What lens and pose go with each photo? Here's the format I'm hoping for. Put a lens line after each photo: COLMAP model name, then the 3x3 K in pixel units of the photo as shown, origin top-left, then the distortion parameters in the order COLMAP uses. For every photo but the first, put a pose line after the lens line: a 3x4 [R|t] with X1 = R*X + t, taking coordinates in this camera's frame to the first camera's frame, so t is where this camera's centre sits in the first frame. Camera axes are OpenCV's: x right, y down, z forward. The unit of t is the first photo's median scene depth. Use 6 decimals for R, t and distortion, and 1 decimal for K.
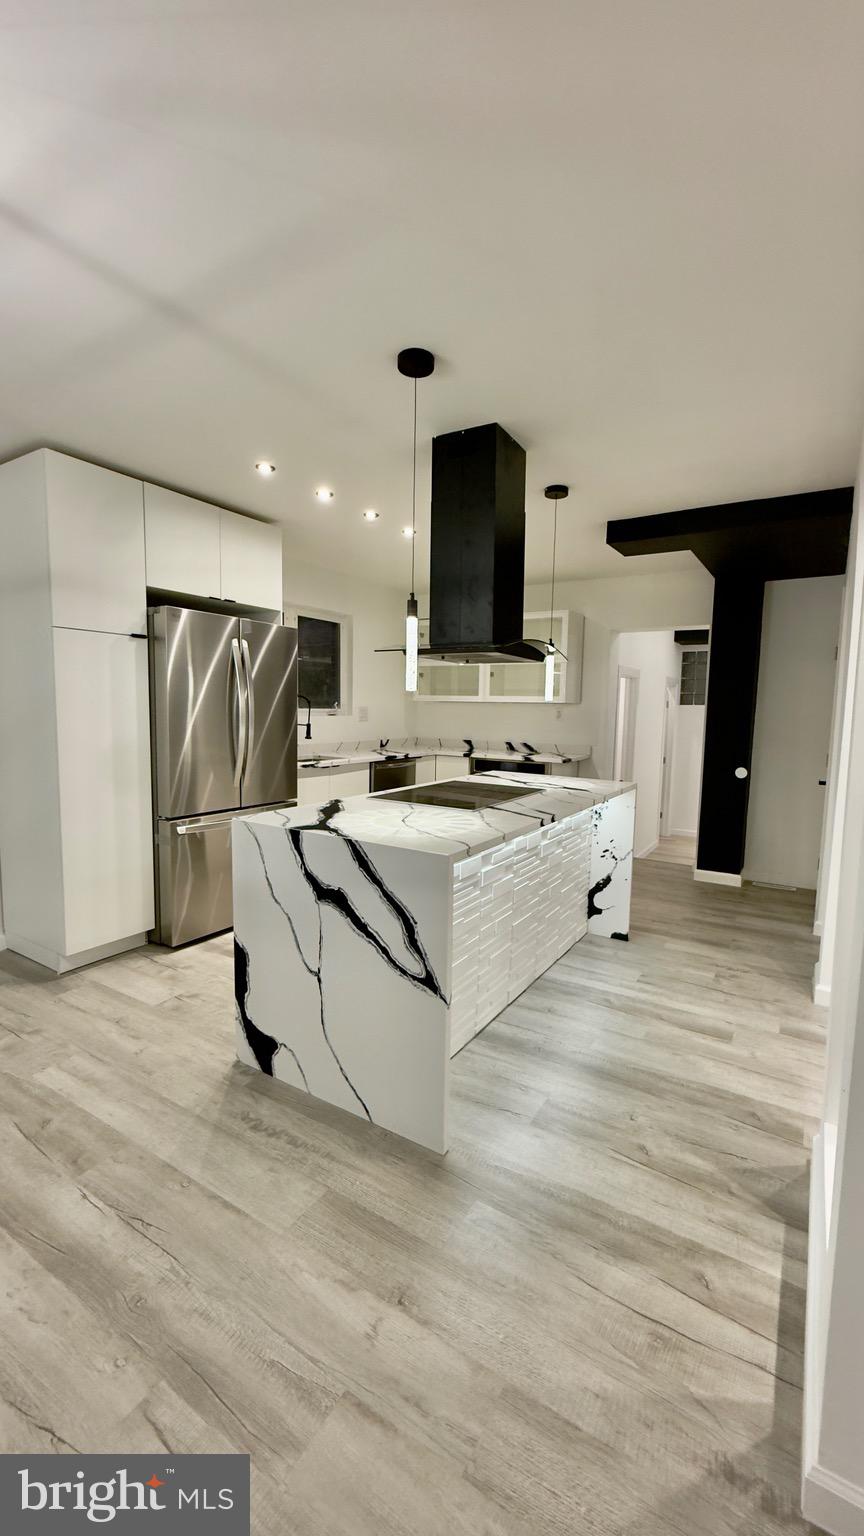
lens RADIAL K [[610.7, 0, 432.3], [0, 610.7, 771.4], [0, 0, 1]] dist [-0.000781, -0.000205]
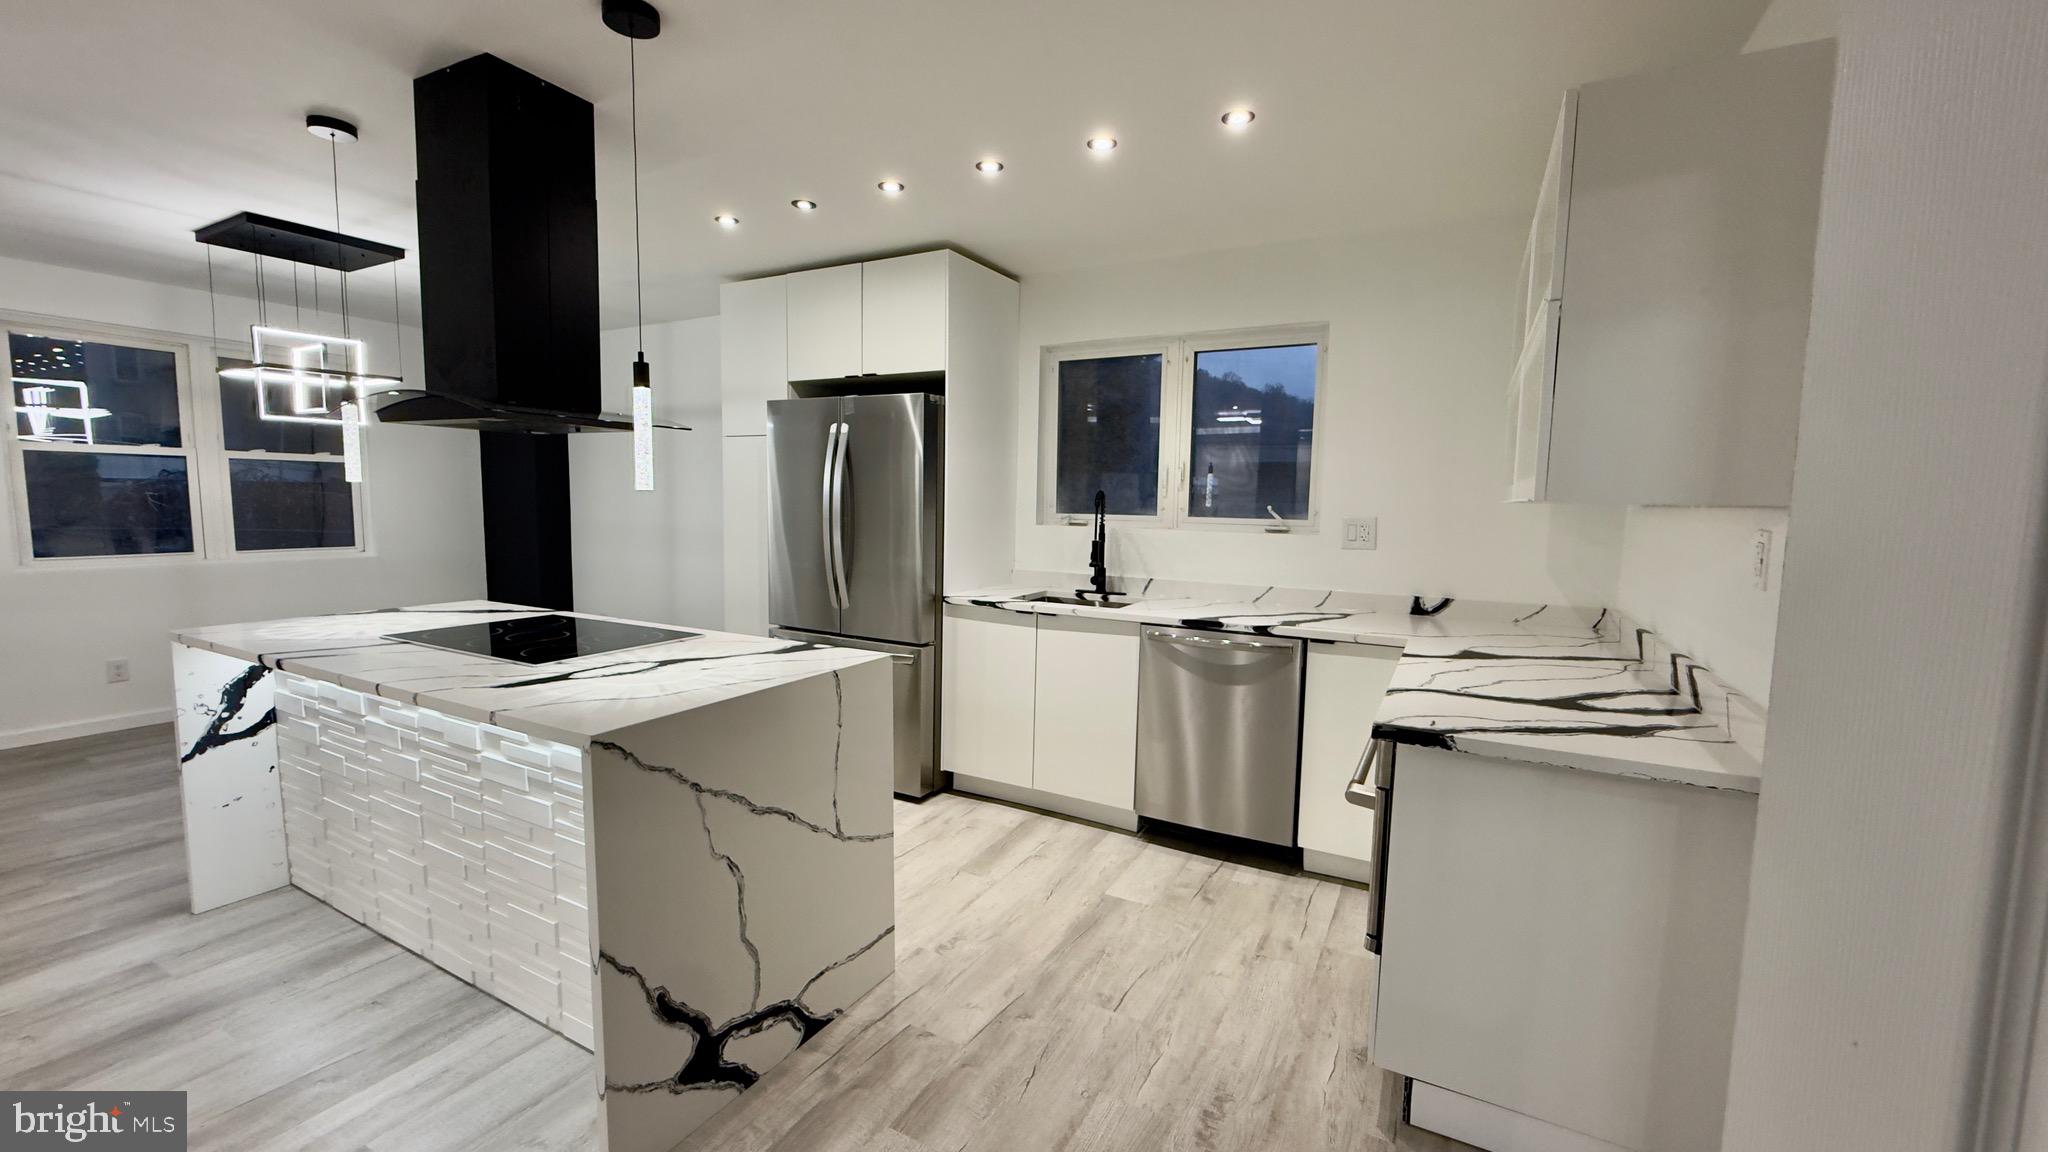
lens RADIAL K [[814.2, 0, 1015.3], [0, 814.2, 574.3], [0, 0, 1]] dist [-0.000781, -0.000205]
pose [[0.060010, 0.079972, -0.994989, 1.174429], [-0.120794, 0.990042, 0.072289, -0.191999], [0.990862, 0.115850, 0.069073, 1.794186]]
